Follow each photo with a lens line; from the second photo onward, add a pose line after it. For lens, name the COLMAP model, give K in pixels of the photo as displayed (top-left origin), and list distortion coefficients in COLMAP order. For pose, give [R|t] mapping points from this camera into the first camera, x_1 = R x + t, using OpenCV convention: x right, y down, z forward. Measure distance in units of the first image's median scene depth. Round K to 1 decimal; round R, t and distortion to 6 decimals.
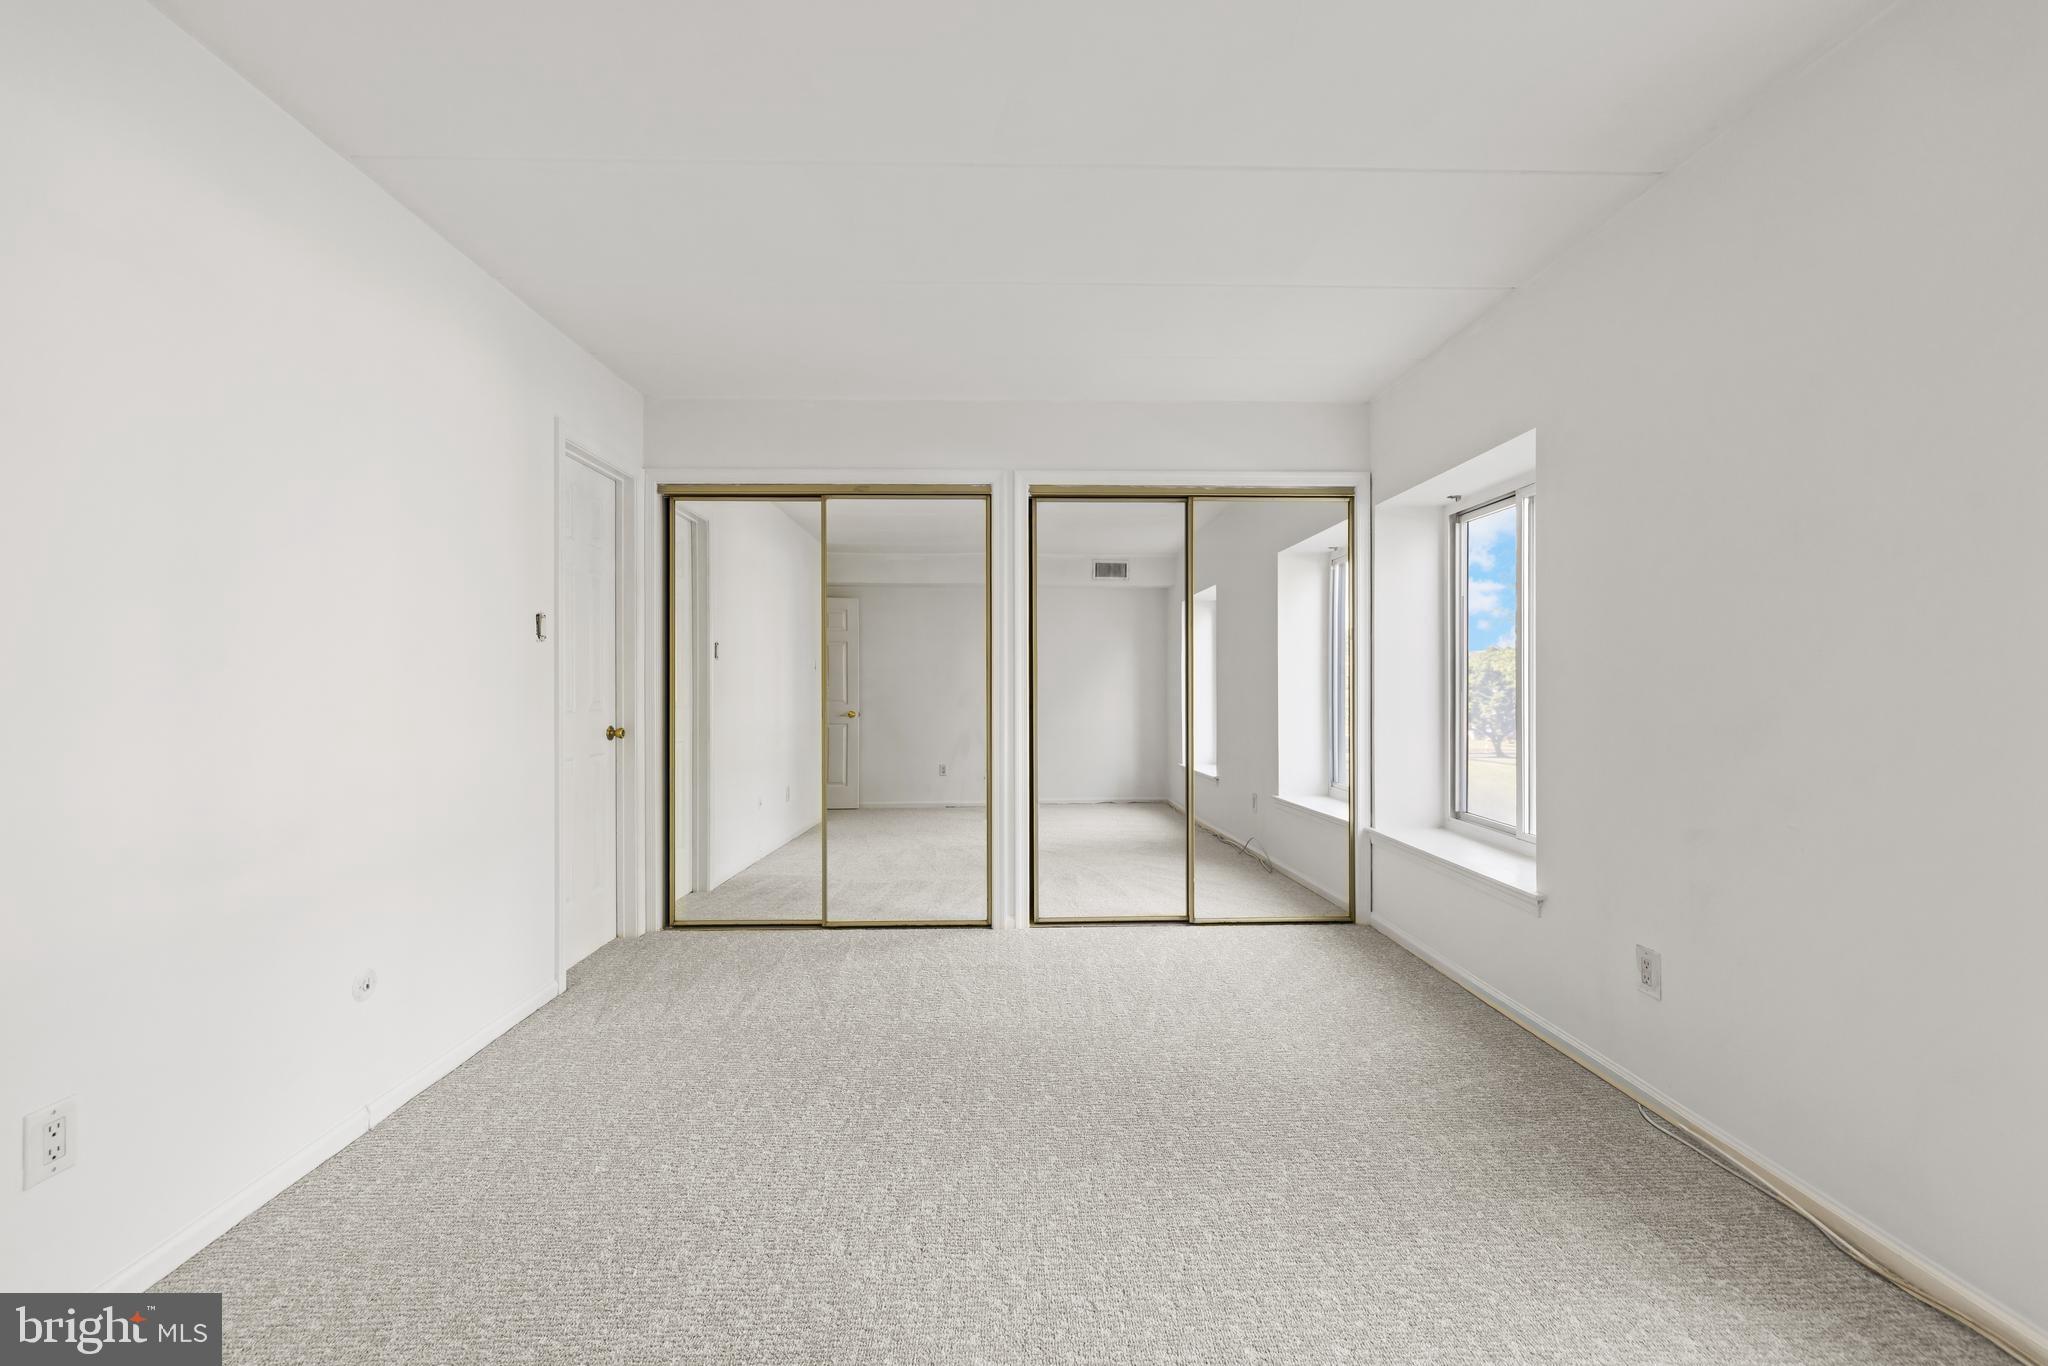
lens RADIAL K [[835.6, 0, 1022.3], [0, 835.6, 682.2], [0, 0, 1]] dist [-0.003784, 0.002019]
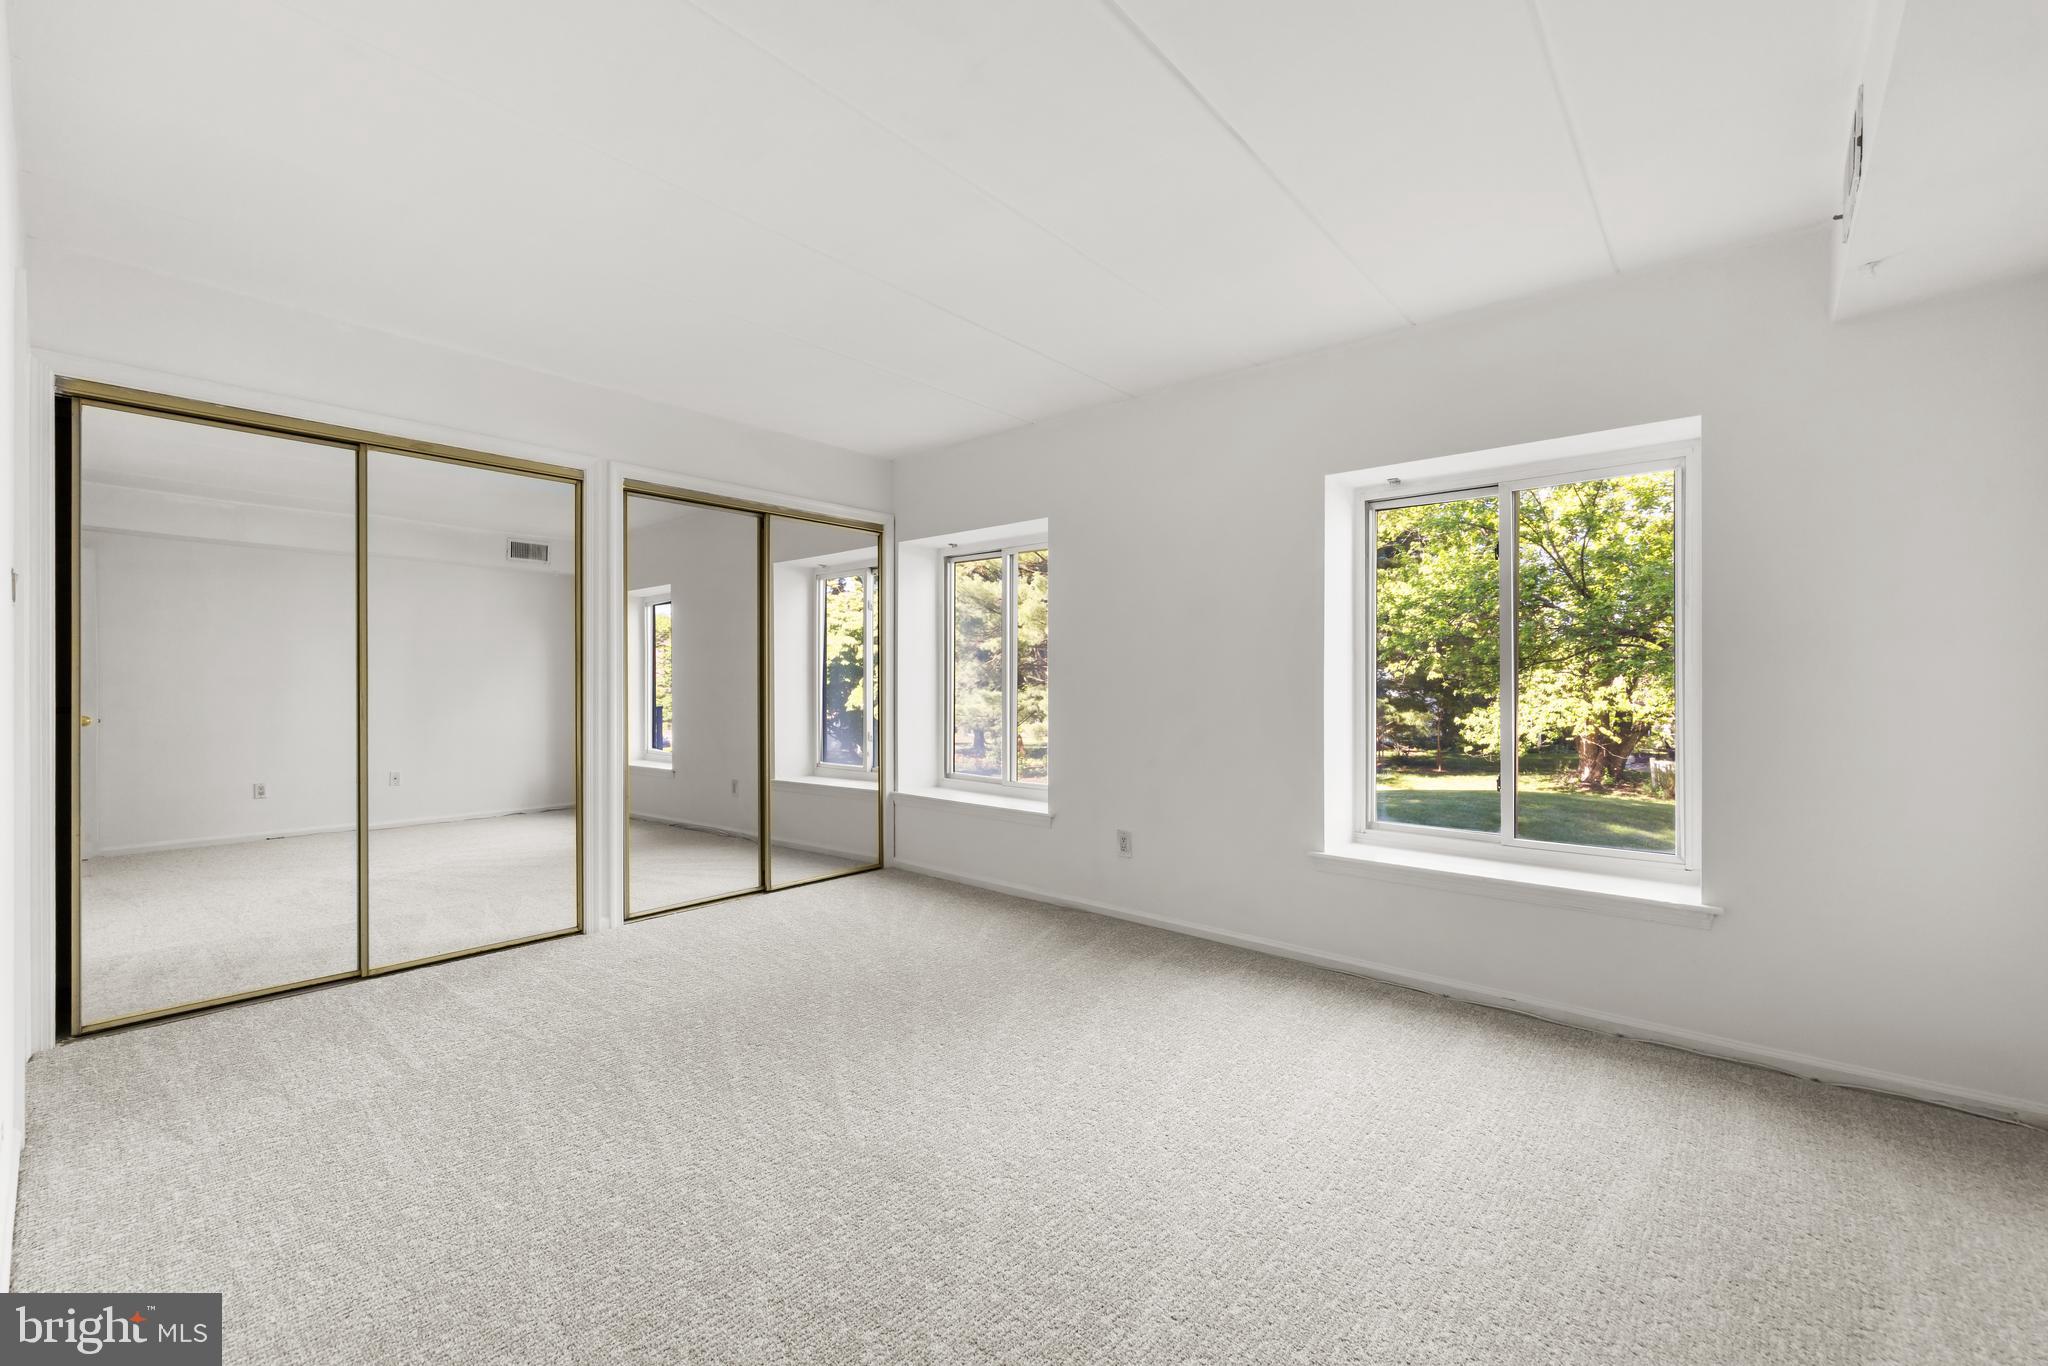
lens RADIAL K [[835.6, 0, 1035.3], [0, 835.6, 681.2], [0, 0, 1]] dist [-0.003784, 0.002019]
pose [[0.671502, 0.001049, 0.741002, -0.623139], [-0.006432, 0.999970, 0.004413, -0.004903], [-0.740975, -0.007730, 0.671488, -0.043373]]
